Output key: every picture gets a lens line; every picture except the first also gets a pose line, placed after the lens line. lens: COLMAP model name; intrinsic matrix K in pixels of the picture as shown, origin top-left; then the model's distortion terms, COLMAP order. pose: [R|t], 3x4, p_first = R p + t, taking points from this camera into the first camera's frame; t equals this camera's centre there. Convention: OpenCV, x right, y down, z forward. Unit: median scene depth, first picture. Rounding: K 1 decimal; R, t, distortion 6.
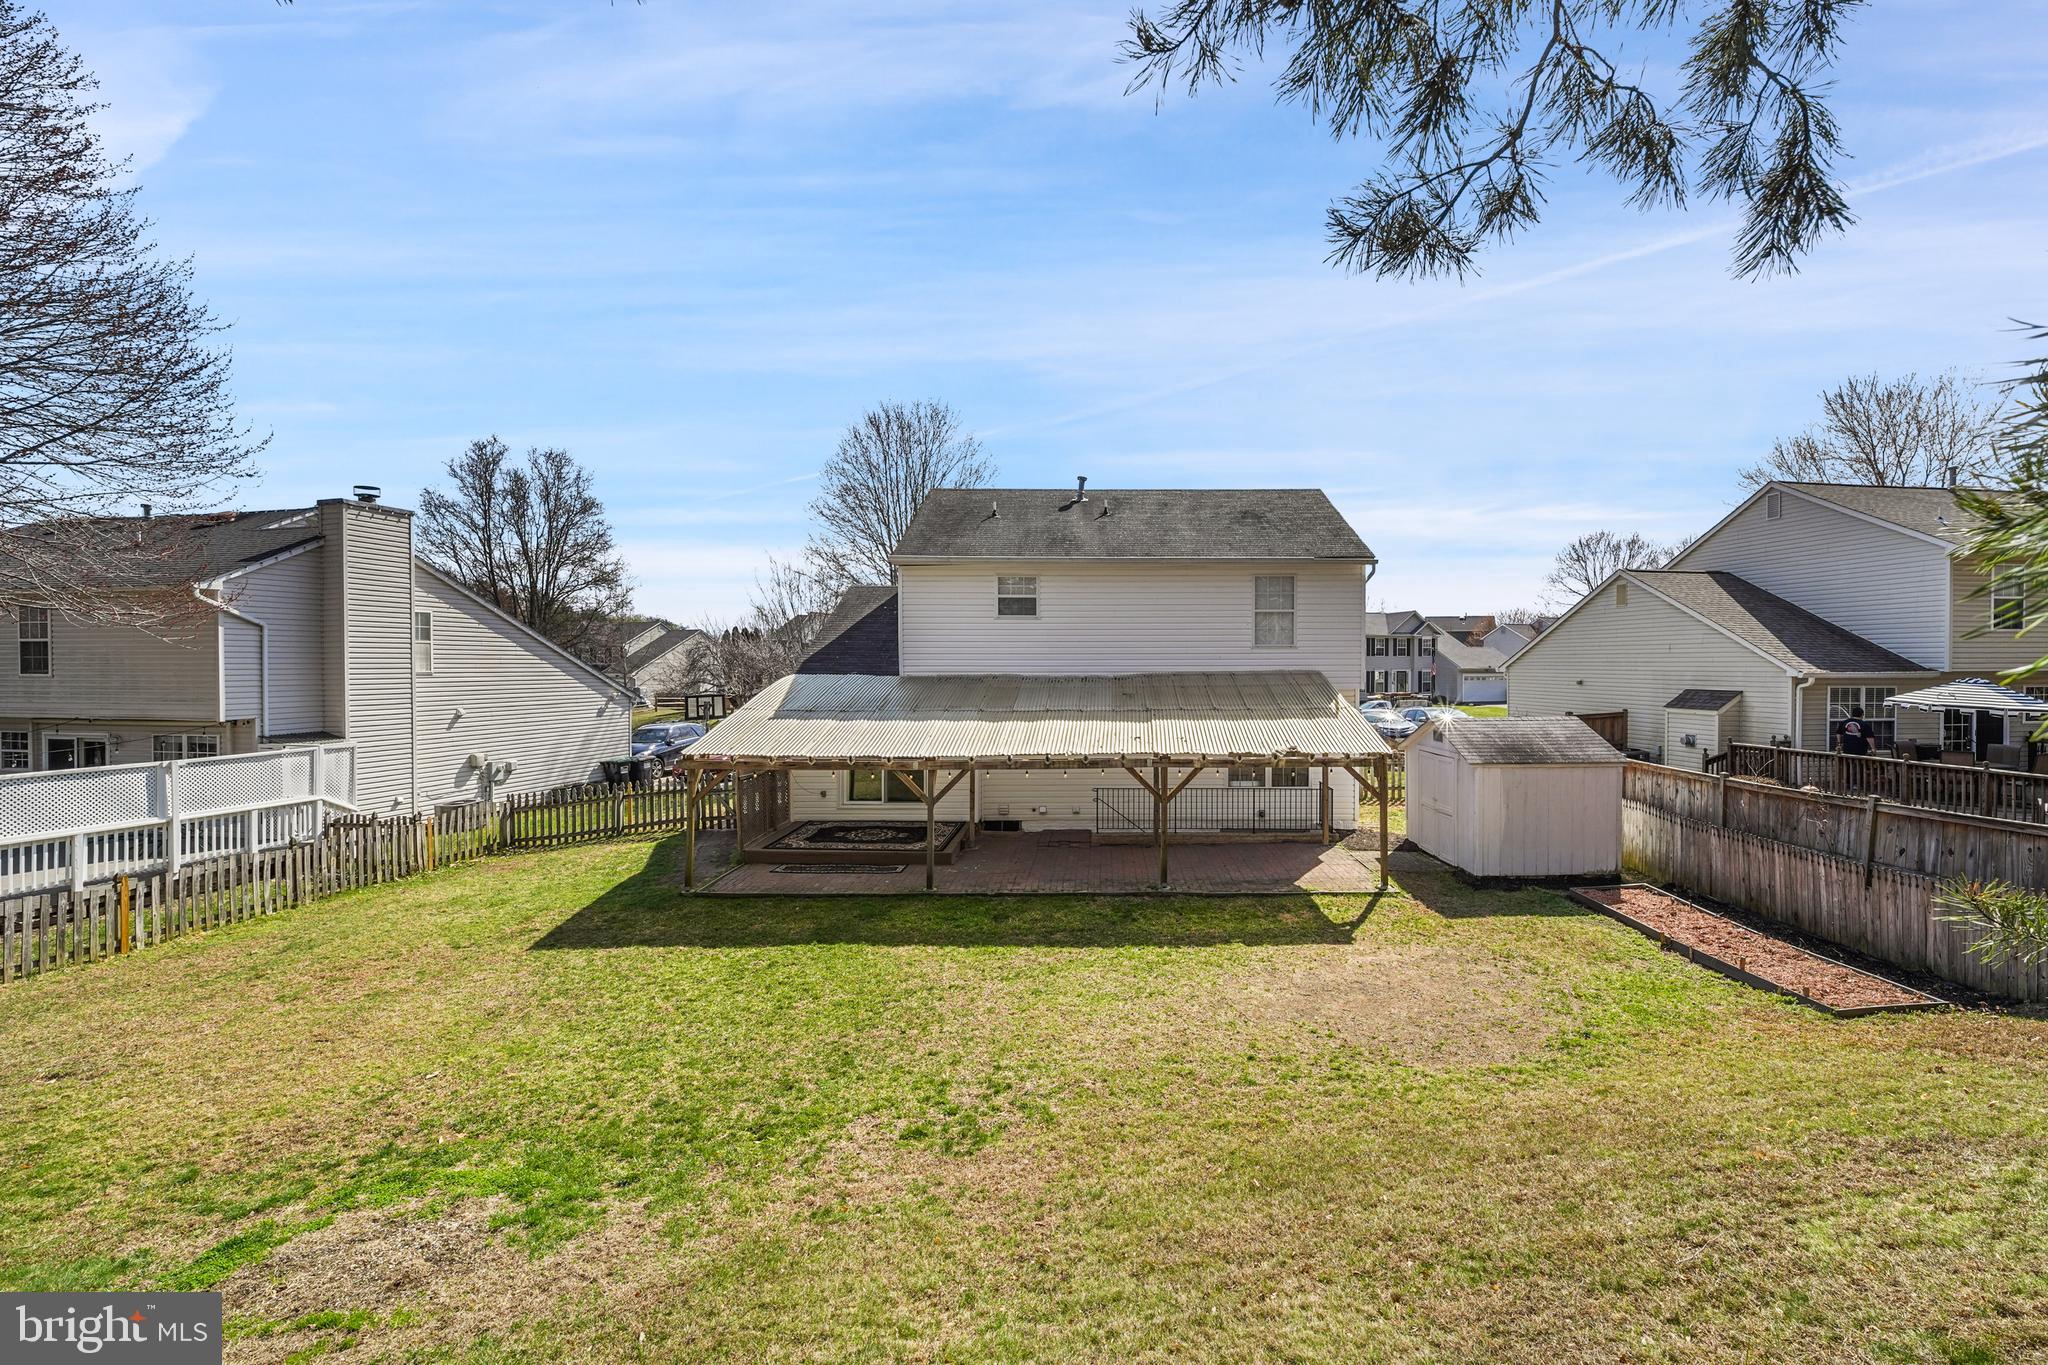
lens RADIAL K [[944.5, 0, 1124.6], [0, 944.5, 677.5], [0, 0, 1]] dist [0.000751, -0.013758]
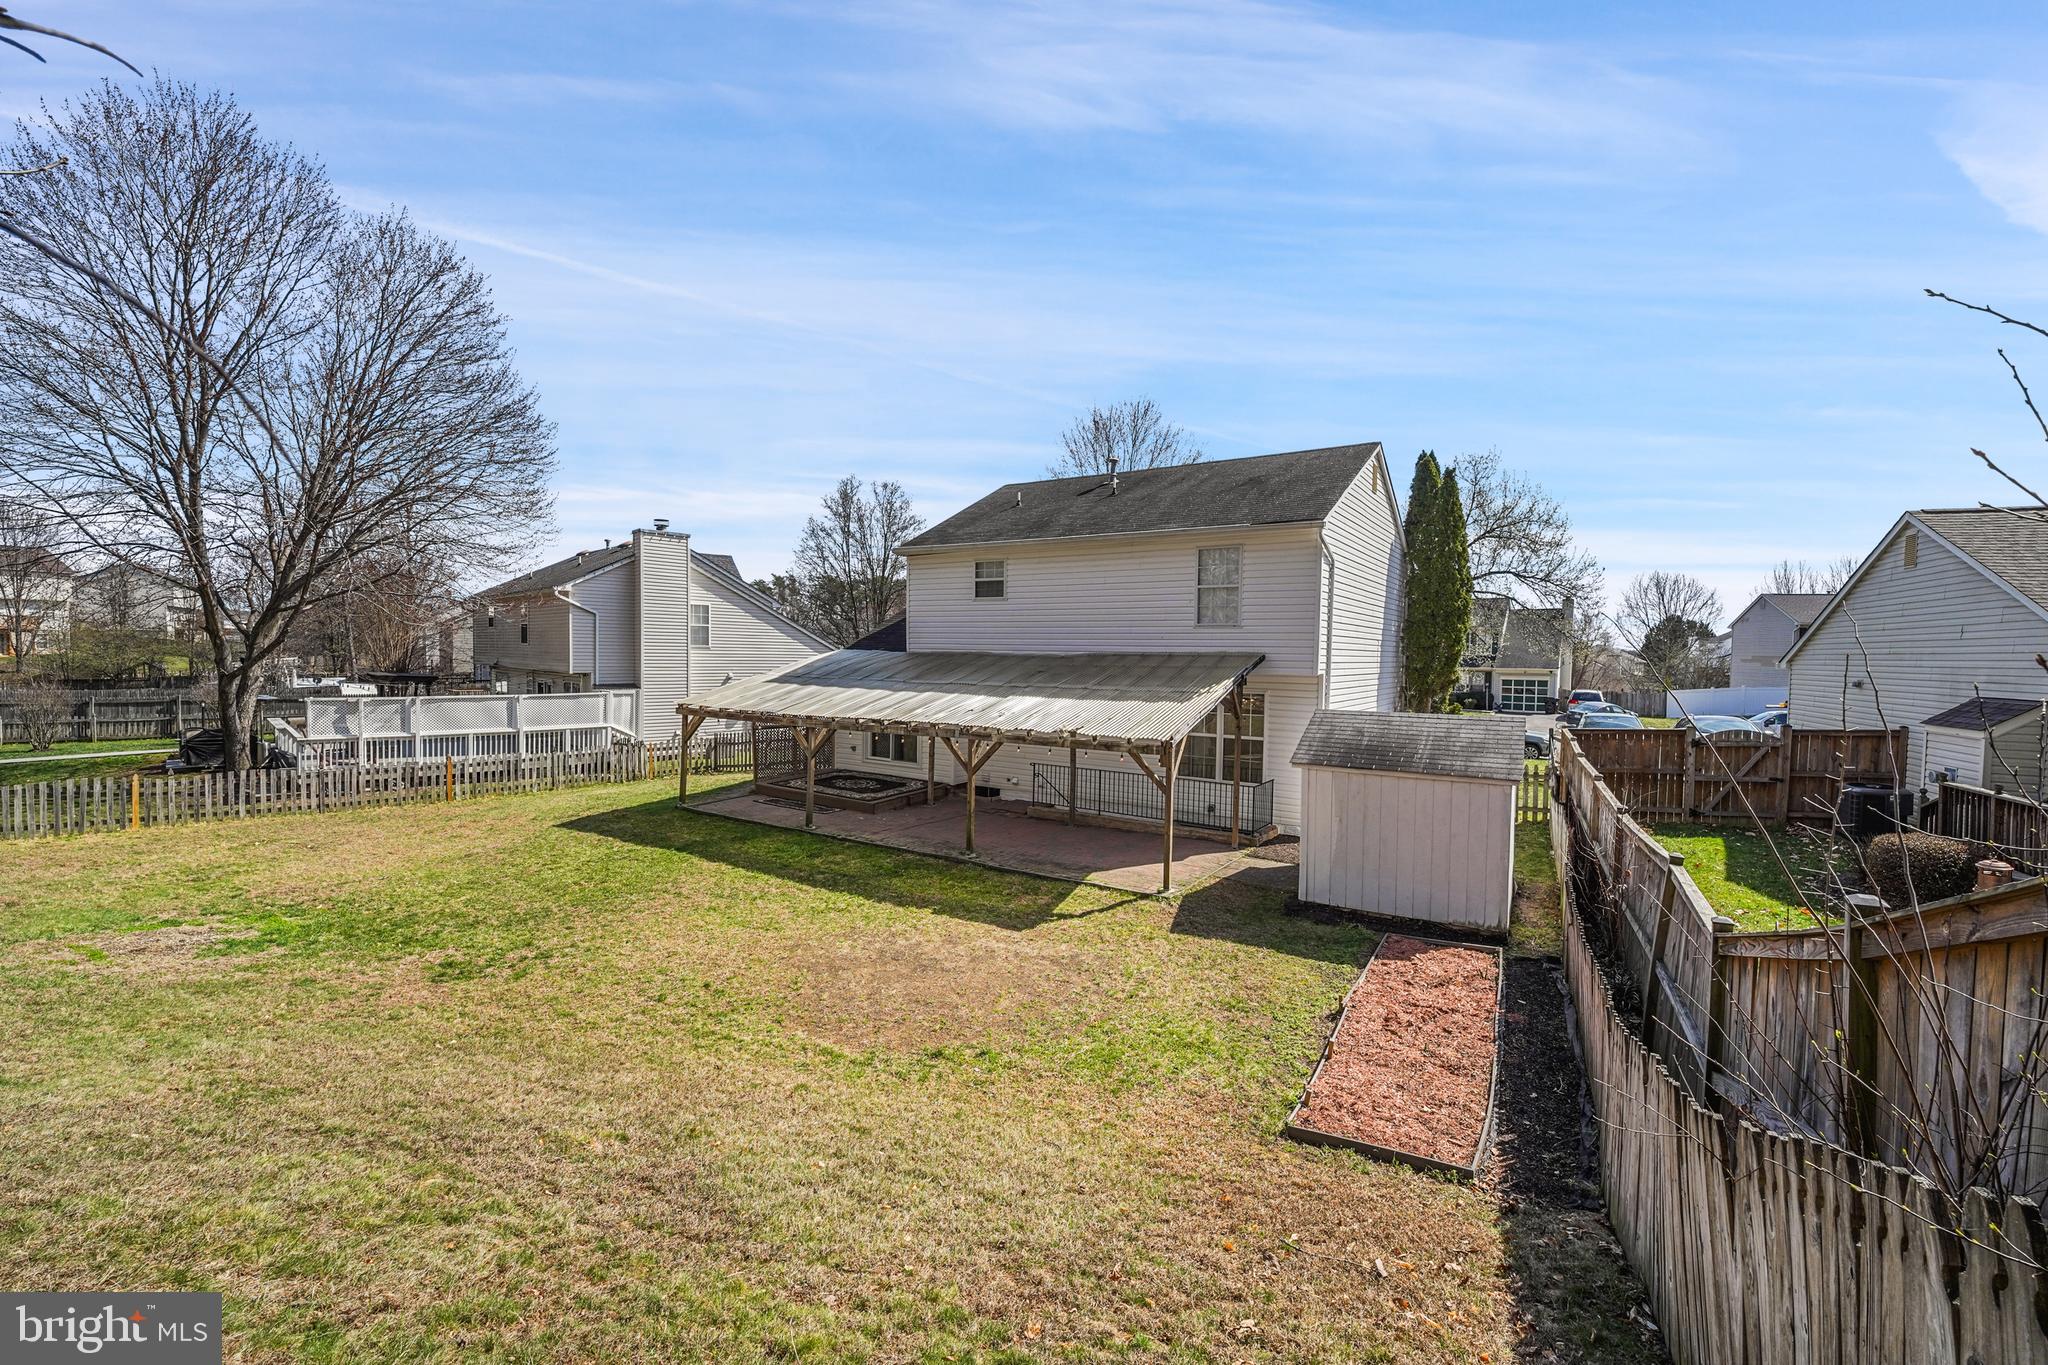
lens RADIAL K [[944.5, 0, 1124.6], [0, 944.5, 677.5], [0, 0, 1]] dist [0.000751, -0.013758]
pose [[0.812371, 0.027086, -0.582511, 0.719842], [-0.027379, 0.999591, 0.008296, 0.014115], [0.582498, 0.009209, 0.812780, 0.240753]]
